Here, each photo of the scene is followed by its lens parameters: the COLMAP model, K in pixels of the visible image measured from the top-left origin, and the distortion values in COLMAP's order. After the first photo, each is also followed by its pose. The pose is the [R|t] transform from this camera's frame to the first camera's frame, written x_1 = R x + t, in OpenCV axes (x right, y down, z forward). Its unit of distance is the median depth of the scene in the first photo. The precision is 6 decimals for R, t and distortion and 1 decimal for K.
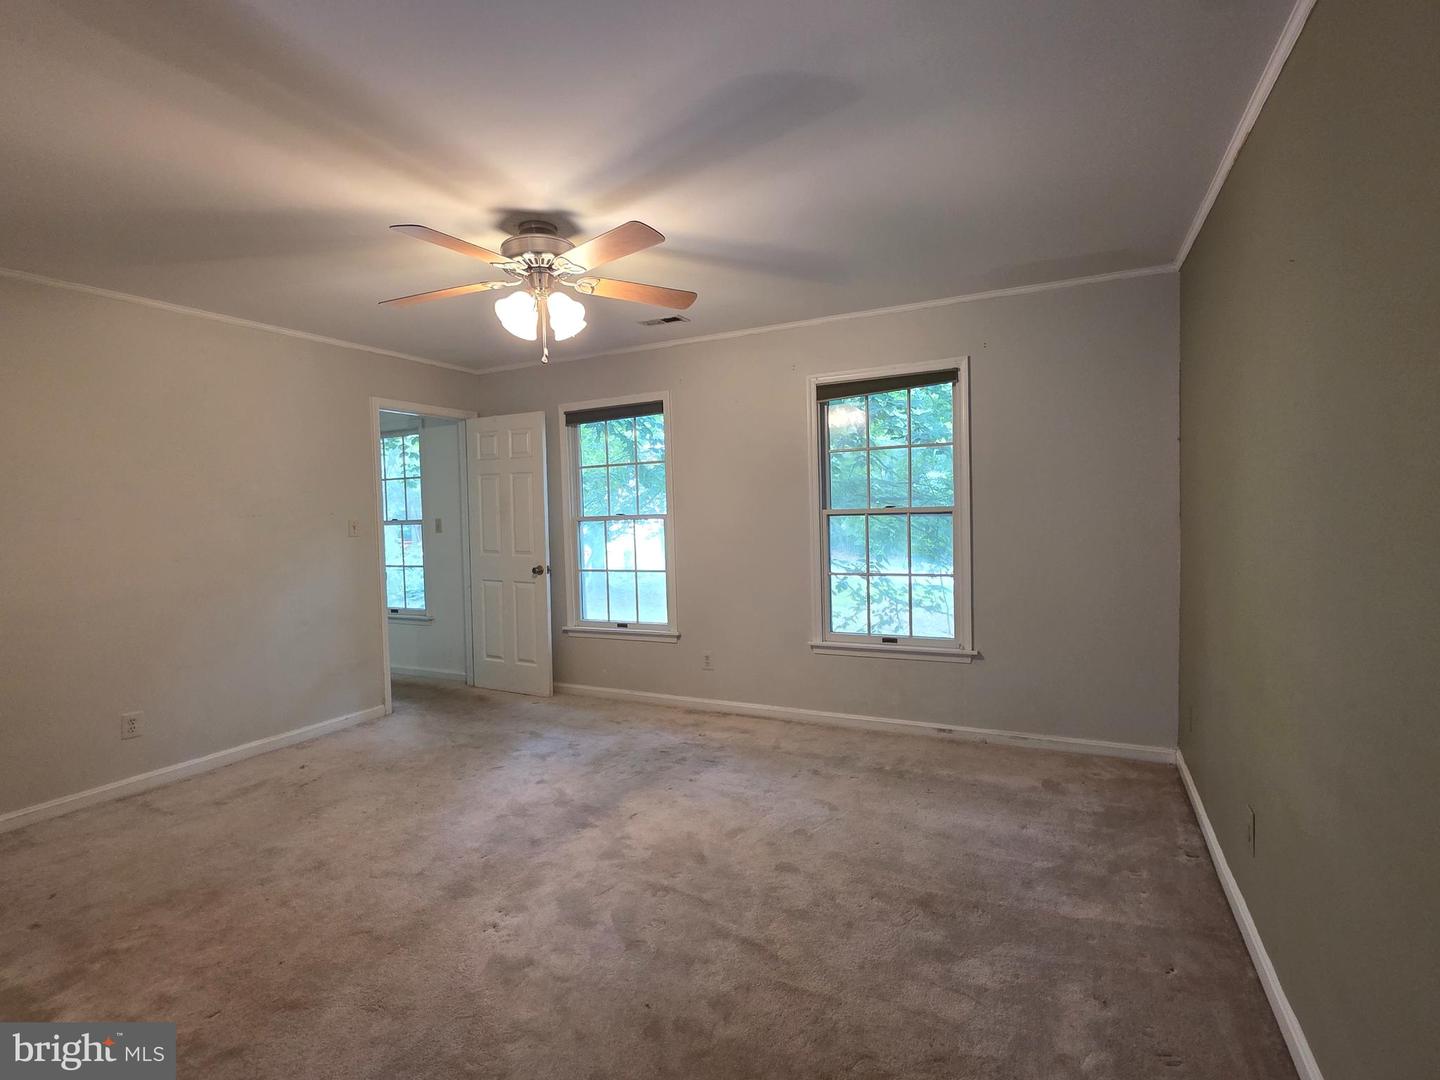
lens RADIAL K [[708.5, 0, 726.4], [0, 708.5, 536.2], [0, 0, 1]] dist [0.000029, 0.001227]
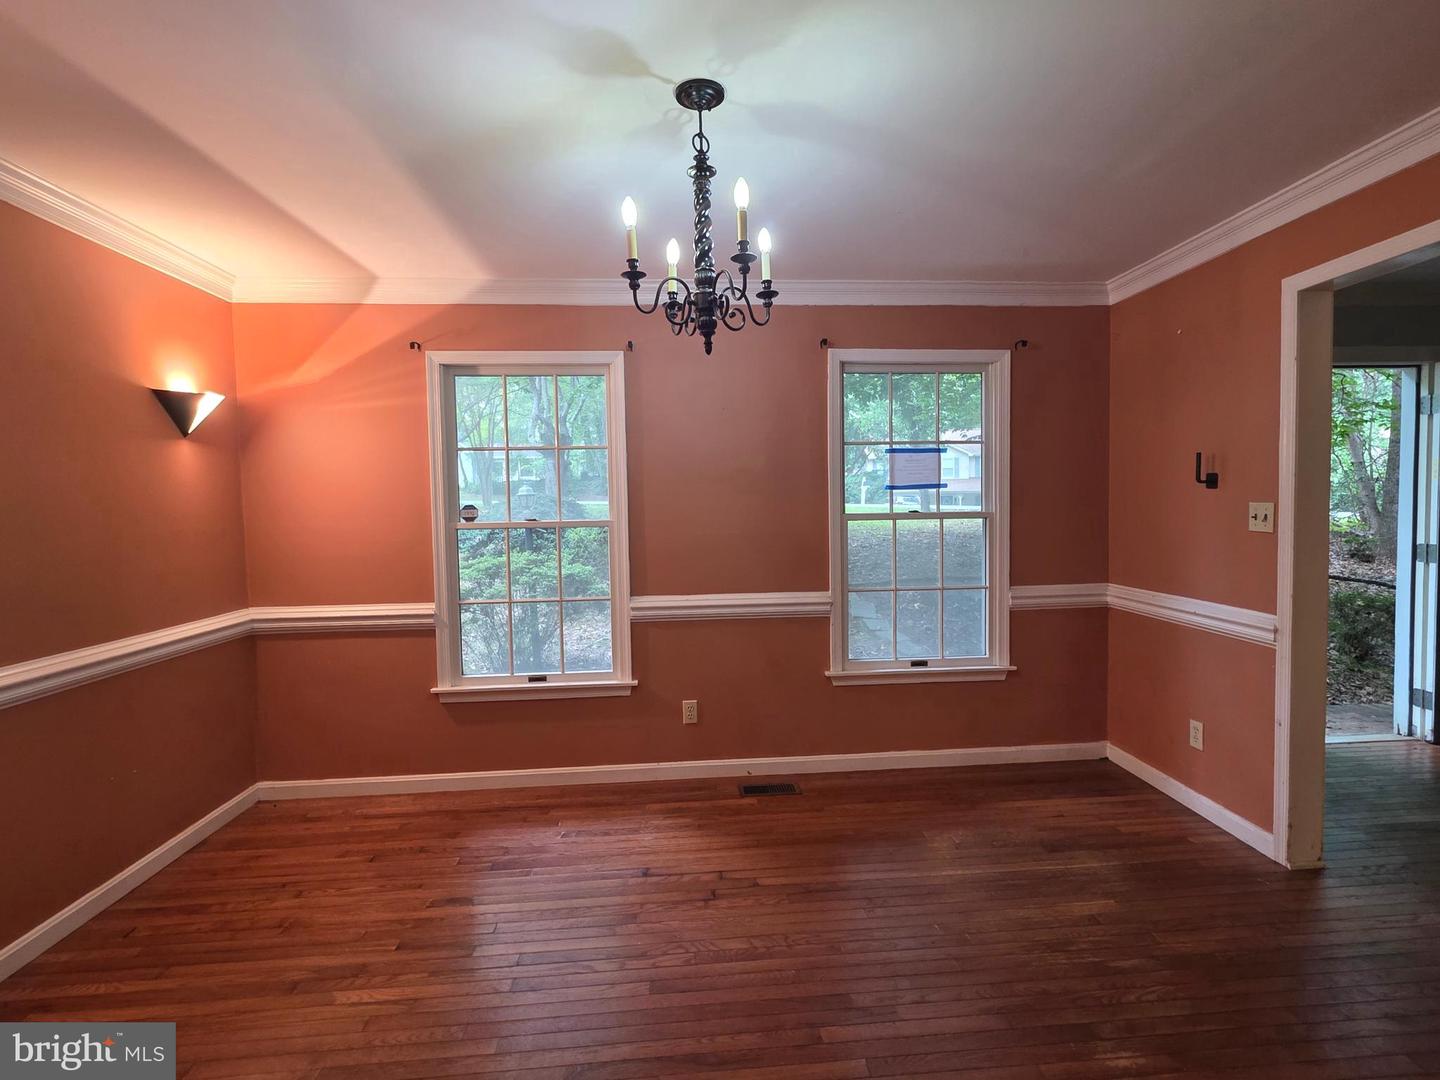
lens RADIAL K [[708.5, 0, 726.4], [0, 708.5, 536.2], [0, 0, 1]] dist [0.000029, 0.001227]
pose [[0.873296, -0.012337, 0.487034, -0.683972], [0.012437, 0.999918, 0.003028, -0.011269], [-0.487031, 0.003413, 0.873378, 0.456276]]
